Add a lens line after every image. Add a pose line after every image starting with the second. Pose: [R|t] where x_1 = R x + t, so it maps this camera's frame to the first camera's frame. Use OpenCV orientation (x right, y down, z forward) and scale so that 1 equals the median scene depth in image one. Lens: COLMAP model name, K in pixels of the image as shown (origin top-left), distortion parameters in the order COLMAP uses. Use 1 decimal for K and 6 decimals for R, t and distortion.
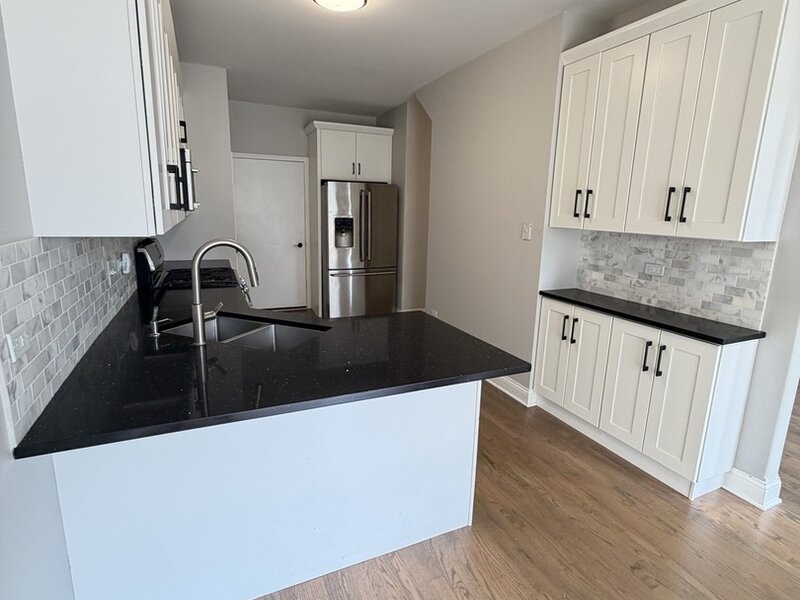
lens RADIAL K [[428.1, 0, 399.0], [0, 428.1, 296.3], [0, 0, 1]] dist [0.003984, 0.000730]
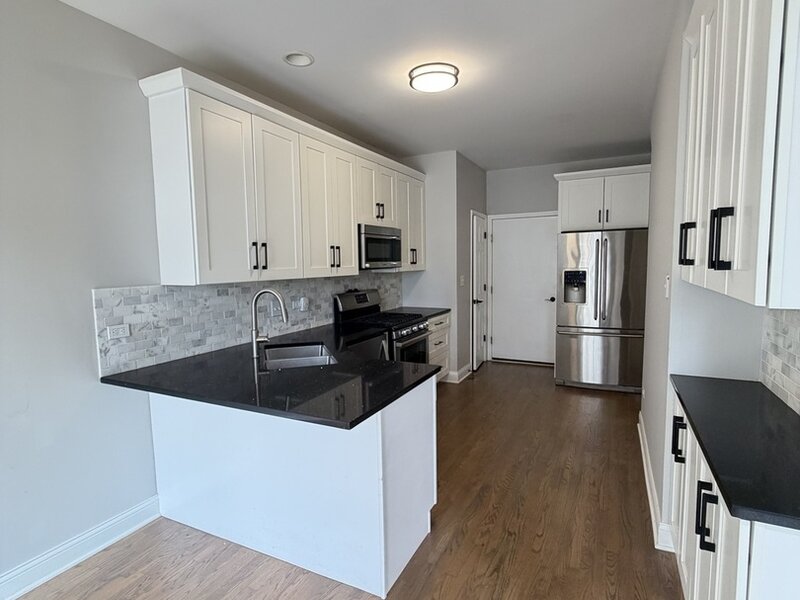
lens RADIAL K [[428.1, 0, 398.0], [0, 428.1, 302.1], [0, 0, 1]] dist [0.003984, 0.000730]
pose [[0.626566, 0.037625, -0.778459, 0.350113], [-0.124833, 0.990783, -0.052588, -0.021214], [0.769306, 0.130127, 0.625488, 0.144249]]
